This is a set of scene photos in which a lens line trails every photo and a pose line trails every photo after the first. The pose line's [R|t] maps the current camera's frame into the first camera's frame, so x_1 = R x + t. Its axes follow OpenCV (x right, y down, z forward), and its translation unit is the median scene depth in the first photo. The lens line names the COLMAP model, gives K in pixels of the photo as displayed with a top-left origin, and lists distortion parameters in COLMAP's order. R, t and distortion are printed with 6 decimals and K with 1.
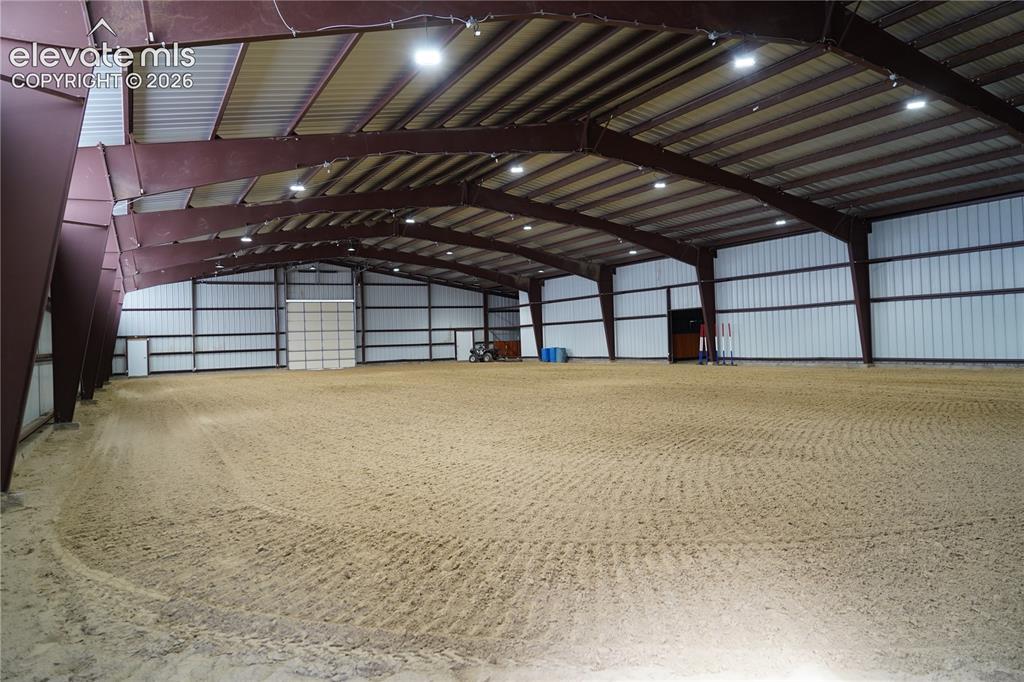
lens RADIAL K [[684.4, 0, 509.1], [0, 684.4, 339.2], [0, 0, 1]] dist [-0.007342, 0.002126]
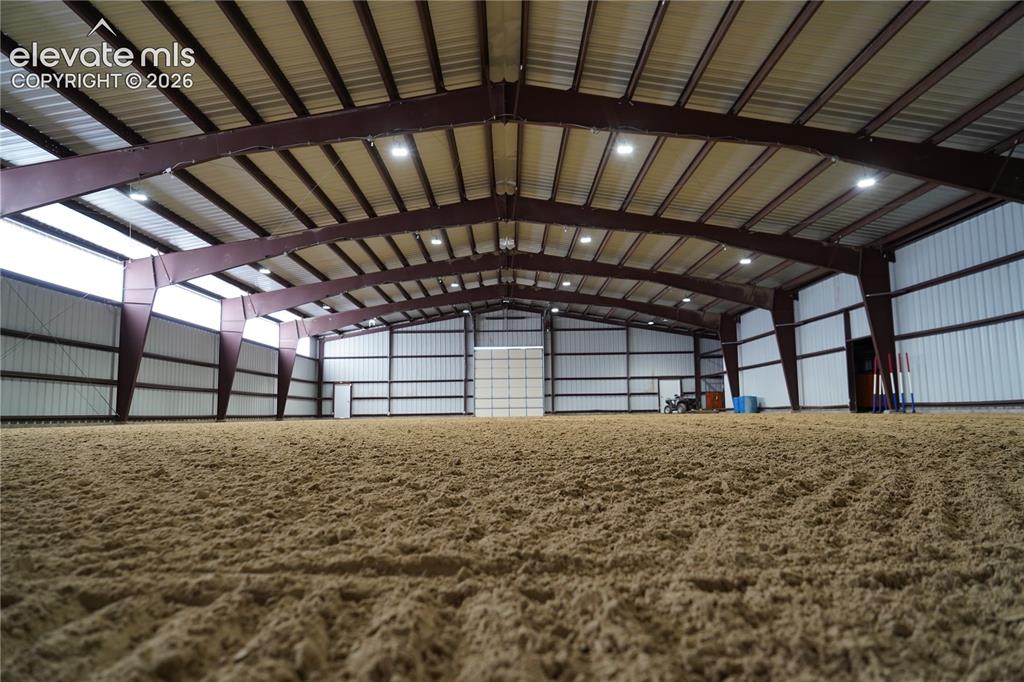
lens RADIAL K [[684.4, 0, 512.5], [0, 684.4, 338.1], [0, 0, 1]] dist [-0.007342, 0.002126]
pose [[0.880127, -0.031673, -0.473681, 0.198818], [-0.012660, 0.995851, -0.090111, 0.019075], [0.474570, 0.085305, 0.876075, 0.137977]]
